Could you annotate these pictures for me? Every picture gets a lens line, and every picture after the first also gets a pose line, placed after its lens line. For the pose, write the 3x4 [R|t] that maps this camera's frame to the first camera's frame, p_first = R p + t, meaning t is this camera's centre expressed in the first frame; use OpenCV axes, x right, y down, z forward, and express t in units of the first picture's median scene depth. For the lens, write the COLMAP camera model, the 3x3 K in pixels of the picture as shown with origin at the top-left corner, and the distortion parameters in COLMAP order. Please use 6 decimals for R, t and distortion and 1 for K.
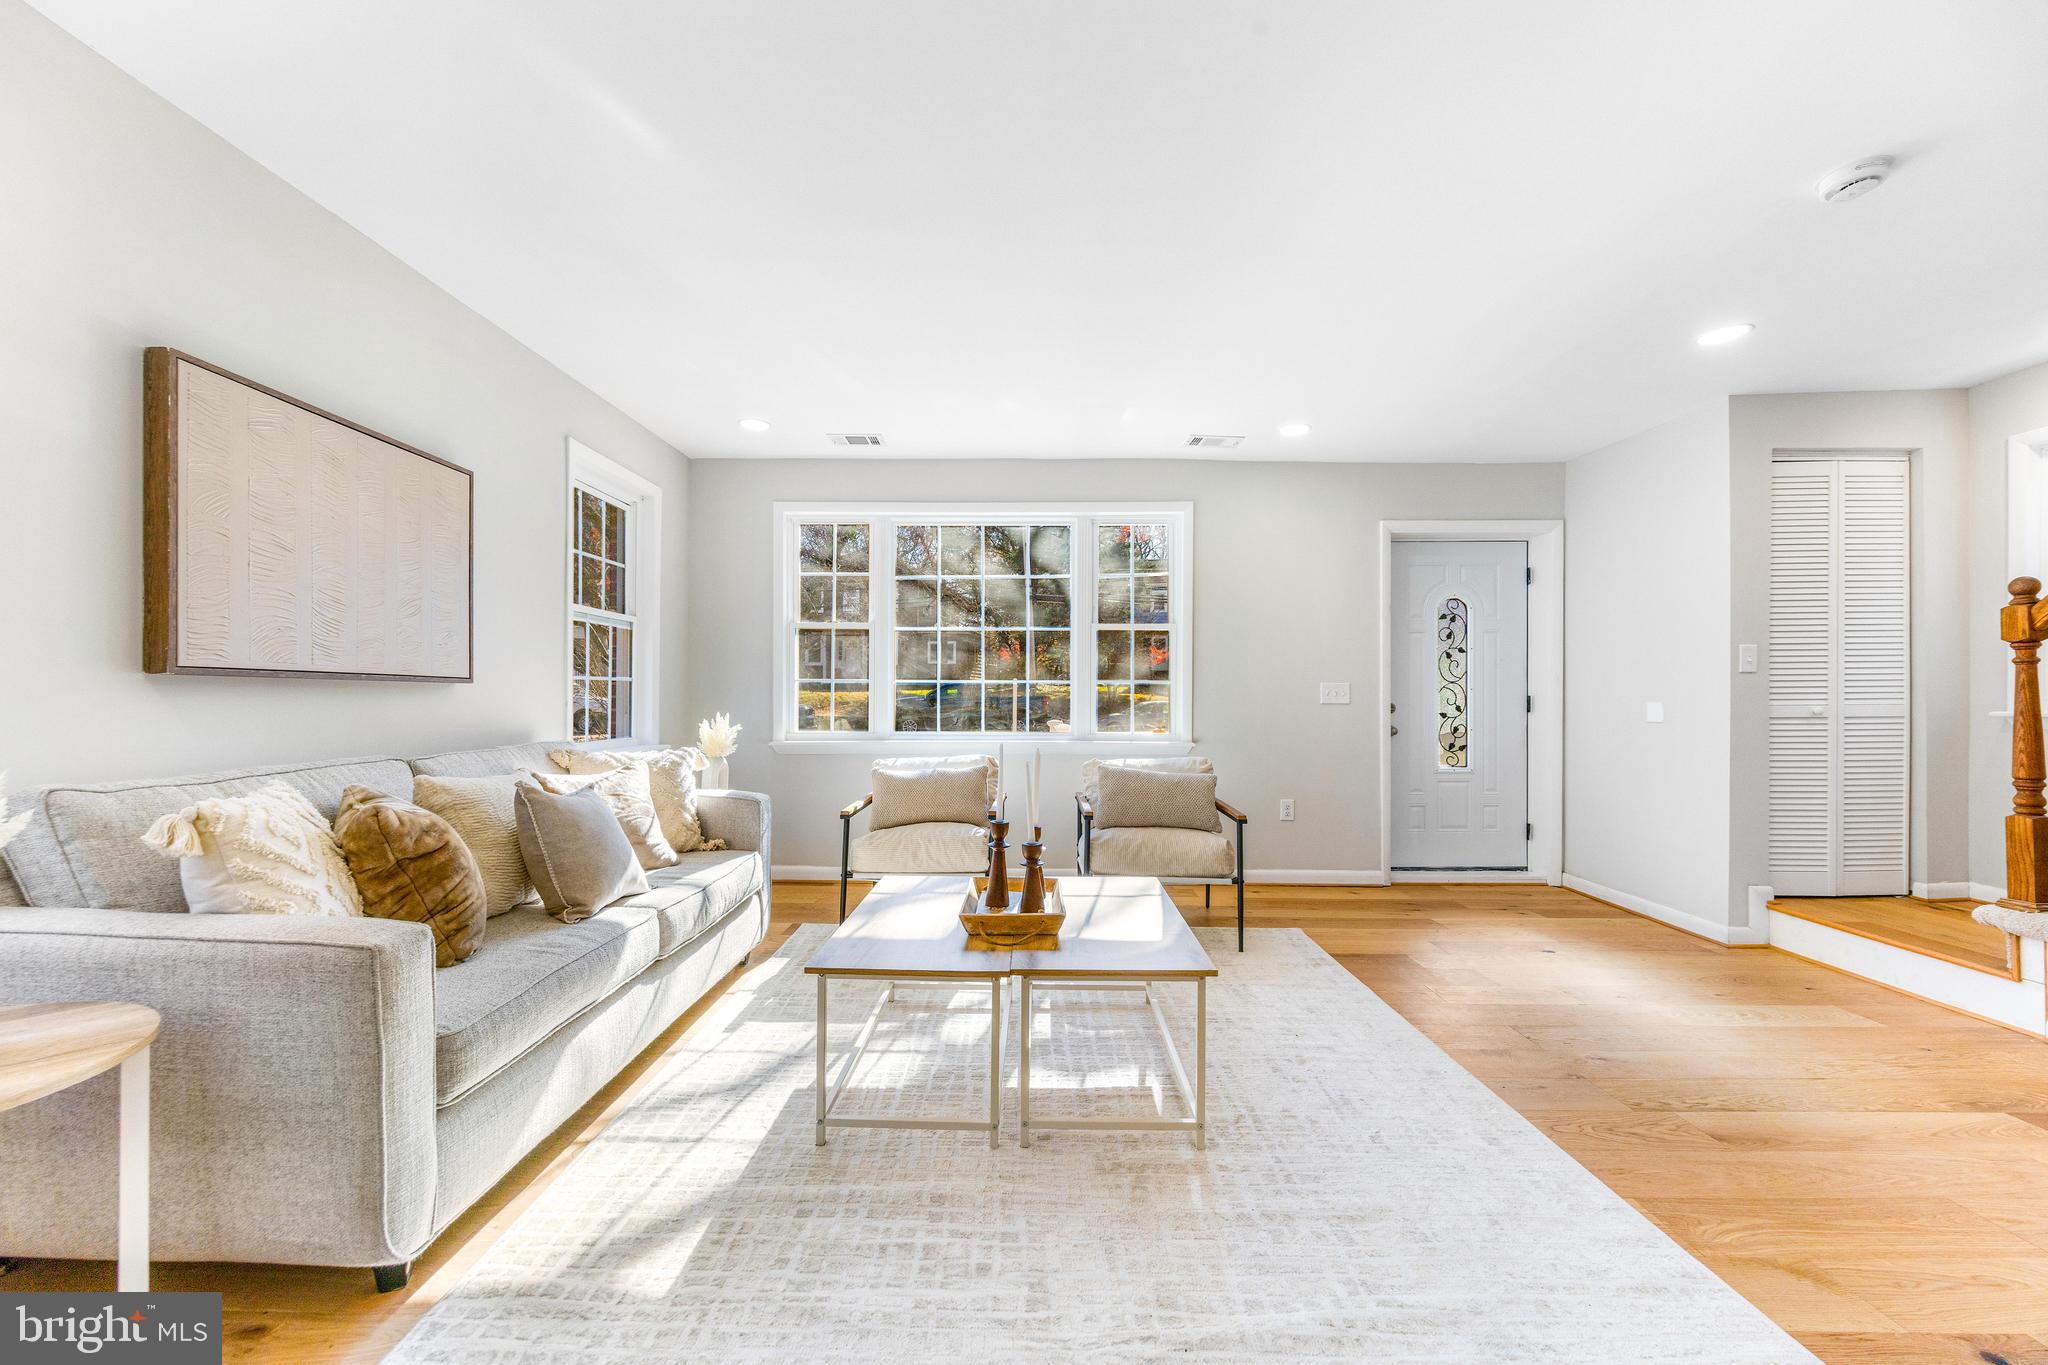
lens RADIAL K [[795.7, 0, 1023.4], [0, 795.7, 699.5], [0, 0, 1]] dist [-0.004117, -0.000249]
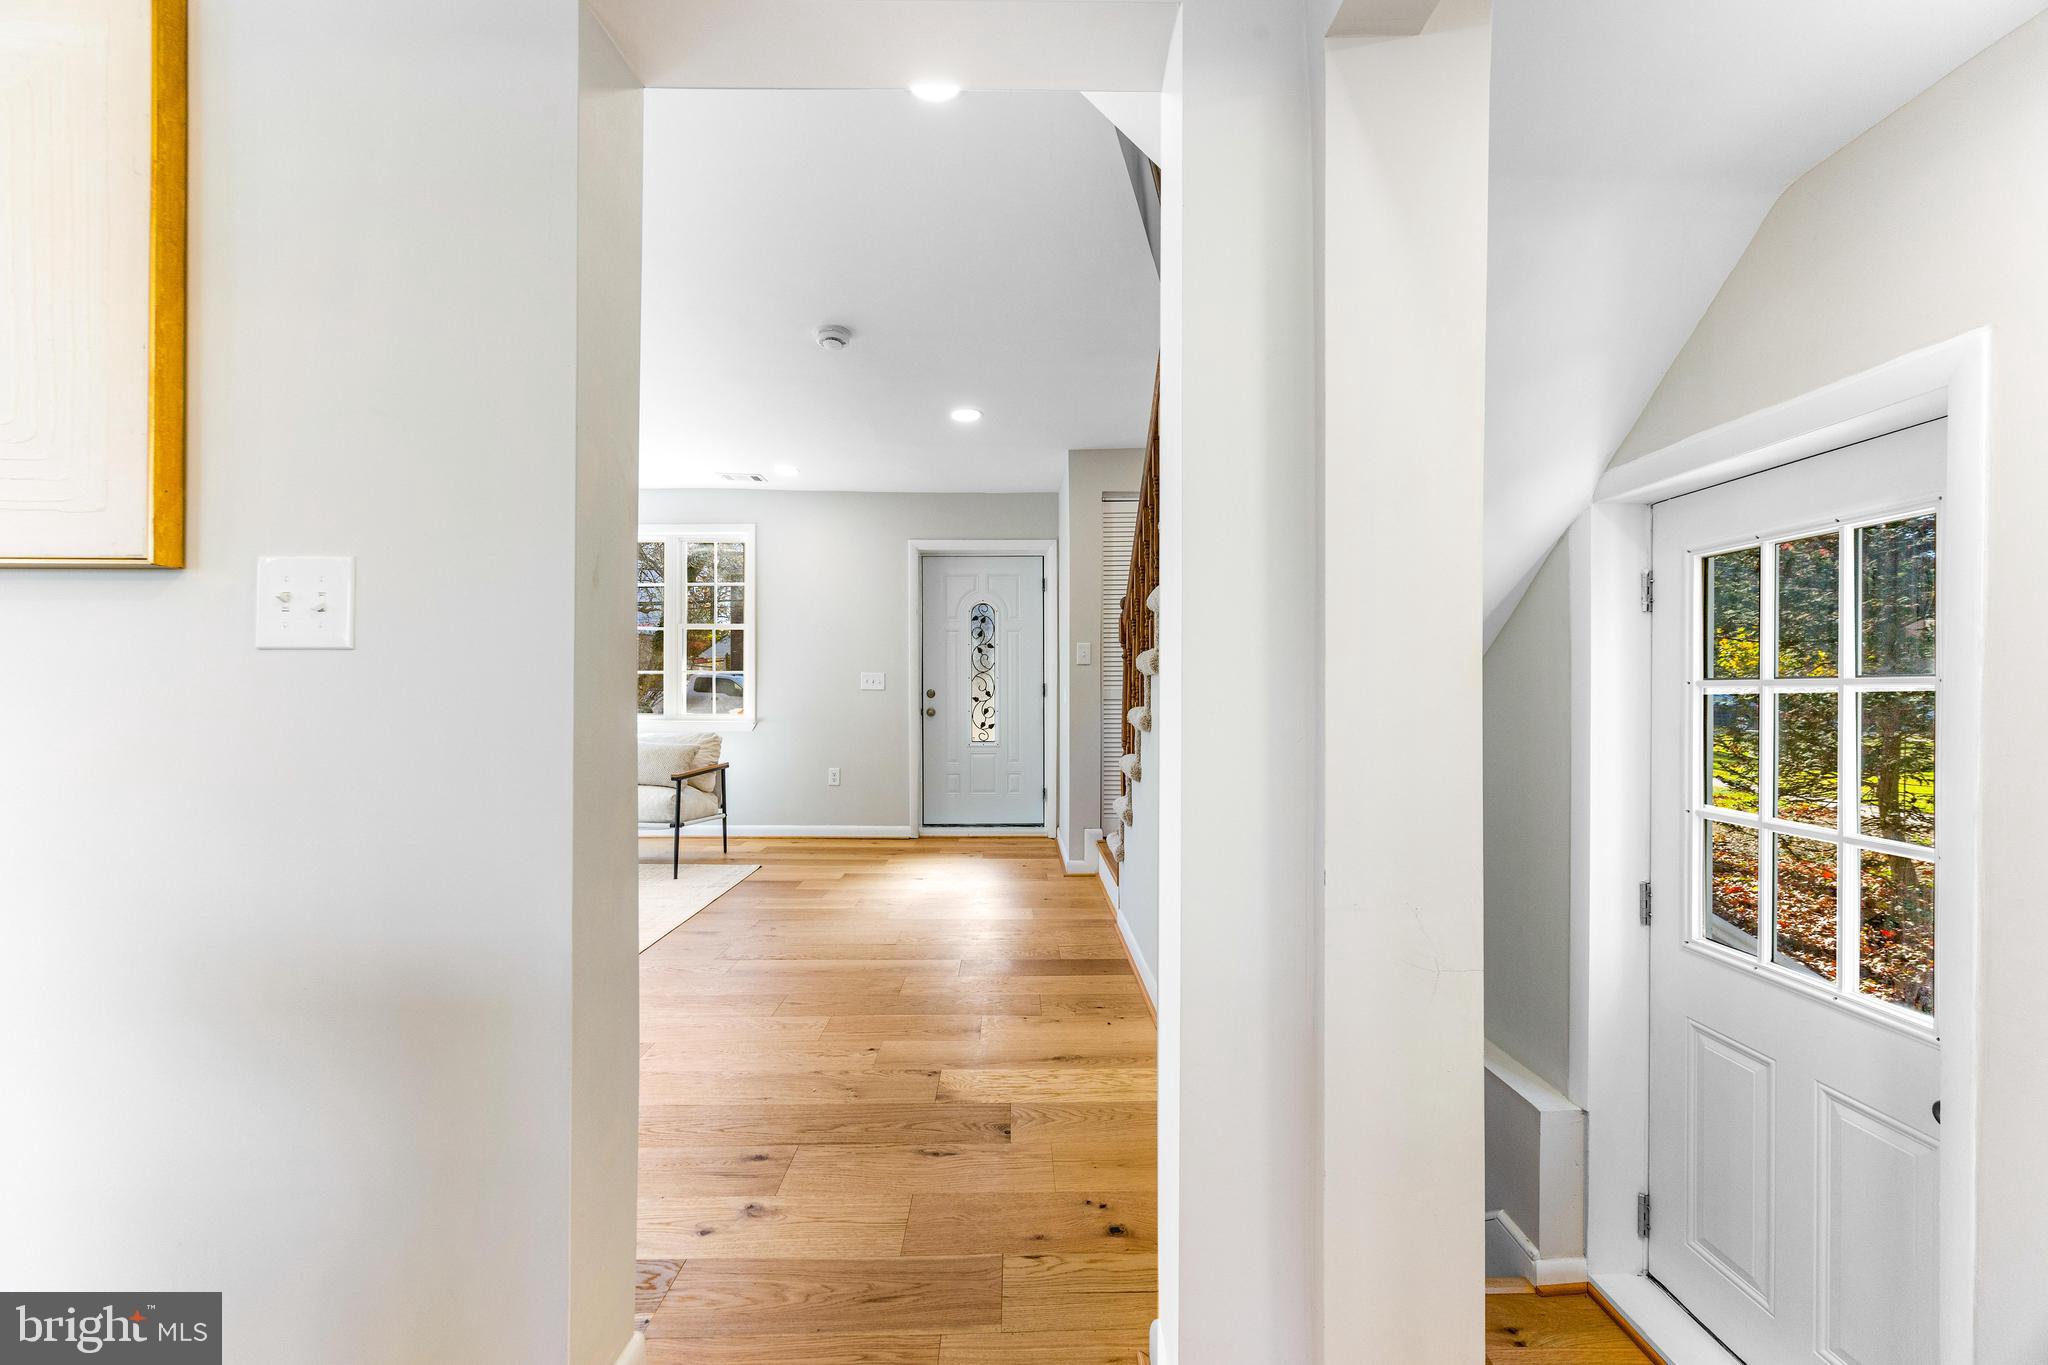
lens RADIAL K [[795.7, 0, 1023.4], [0, 795.7, 699.5], [0, 0, 1]] dist [-0.004117, -0.000249]
pose [[0.999789, -0.001129, 0.020530, 0.597891], [0.000905, 0.999940, 0.010914, 0.007071], [-0.020542, -0.010893, 0.999730, -0.228504]]
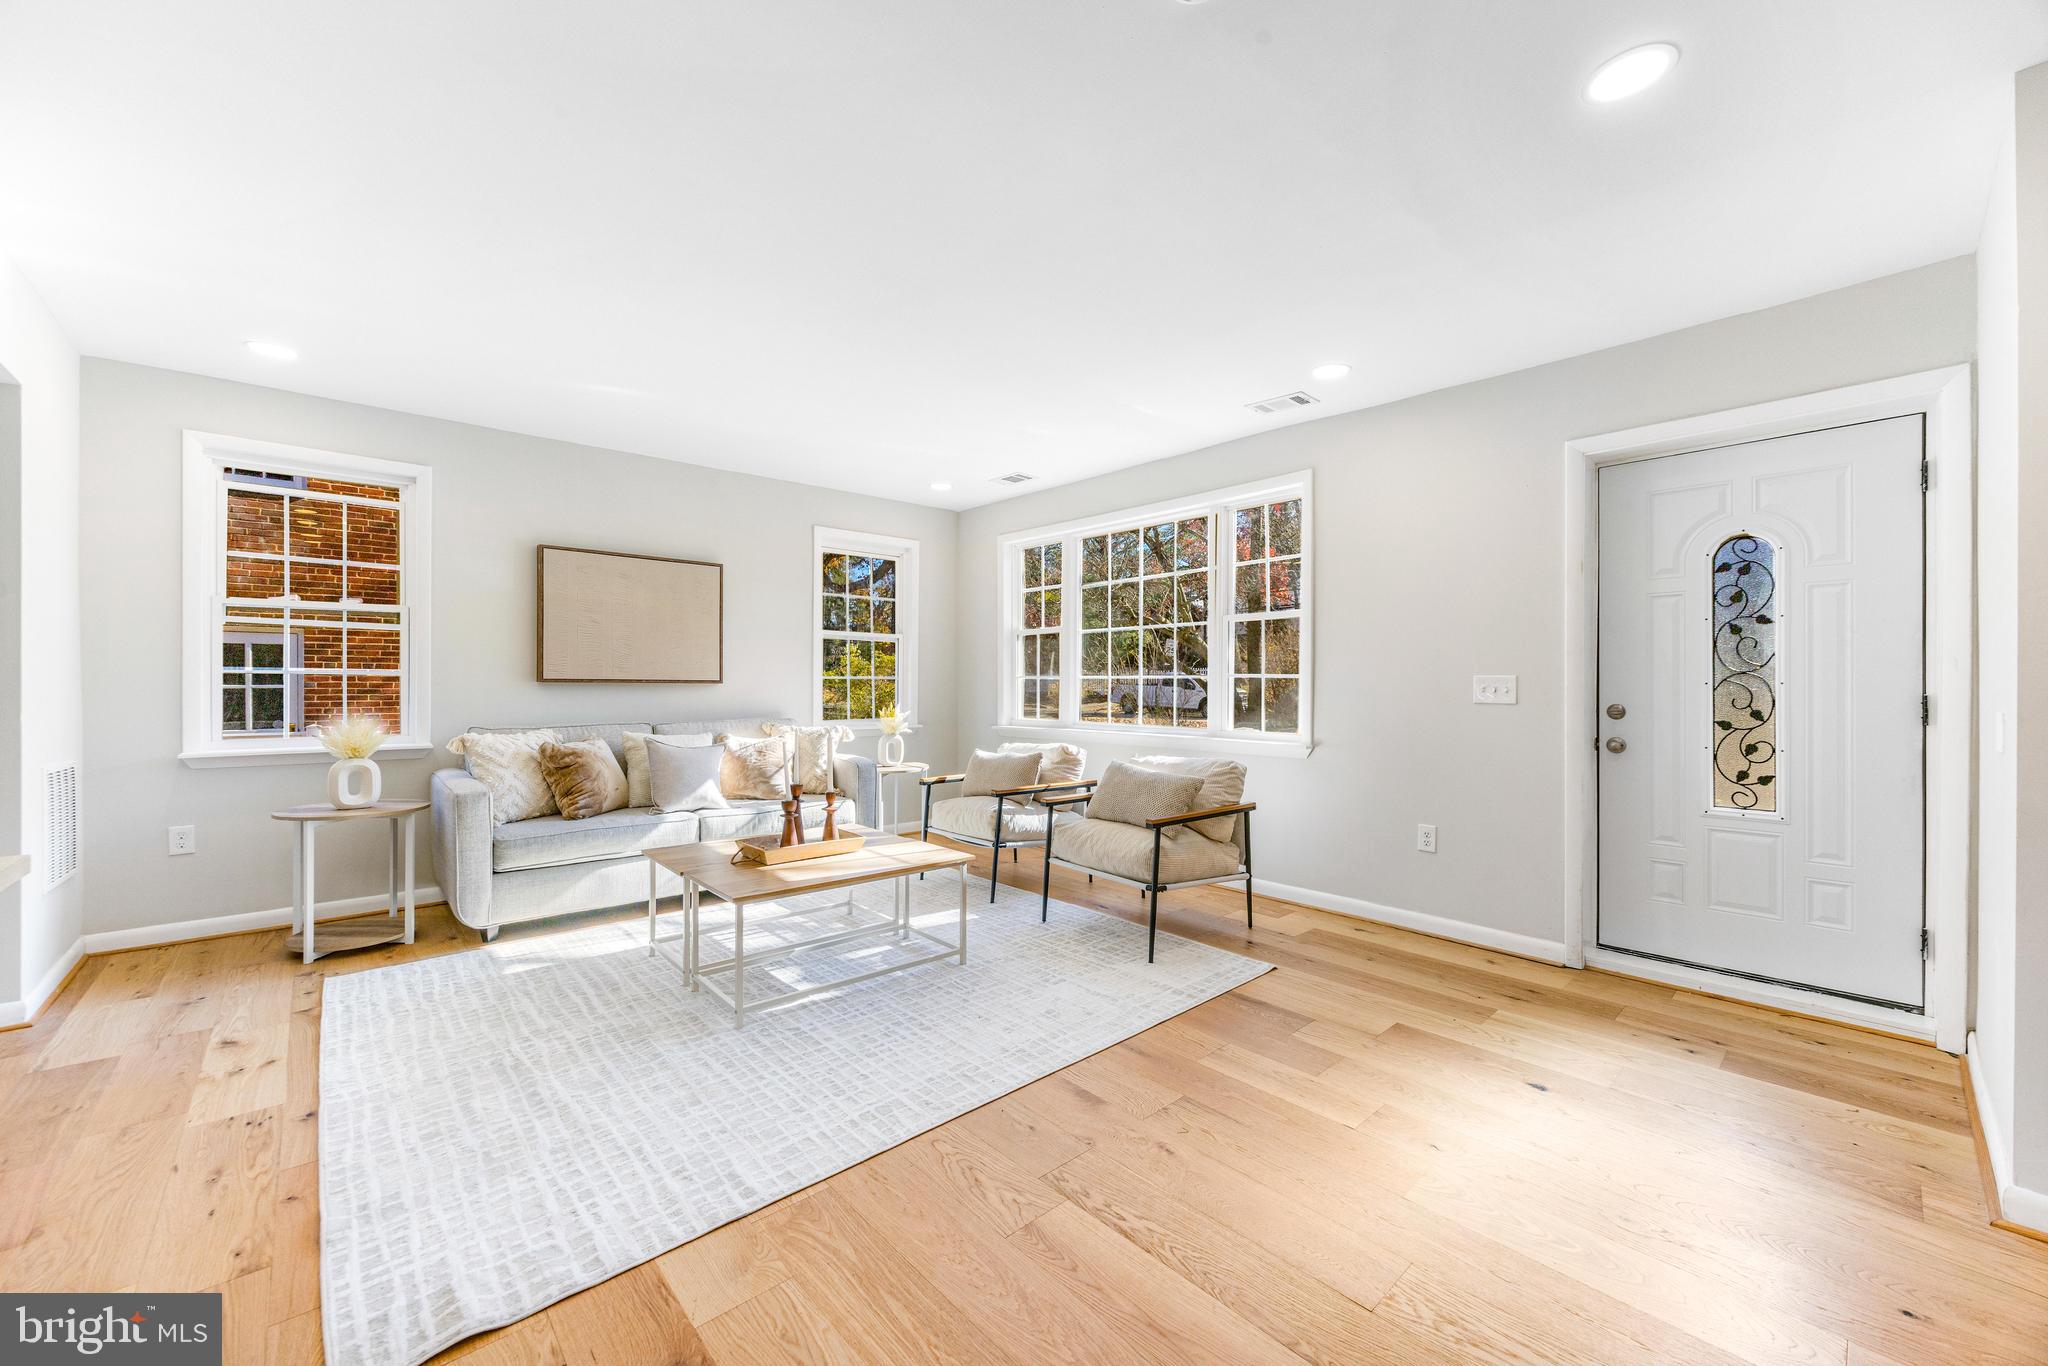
lens RADIAL K [[785.5, 0, 1020.7], [0, 785.5, 687.4], [0, 0, 1]] dist [-0.003009, -0.000165]
pose [[0.678743, 0.002175, -0.734373, 0.628054], [-0.003107, 0.999995, 0.000090, -0.008541], [0.734370, 0.002221, 0.678746, 0.181469]]
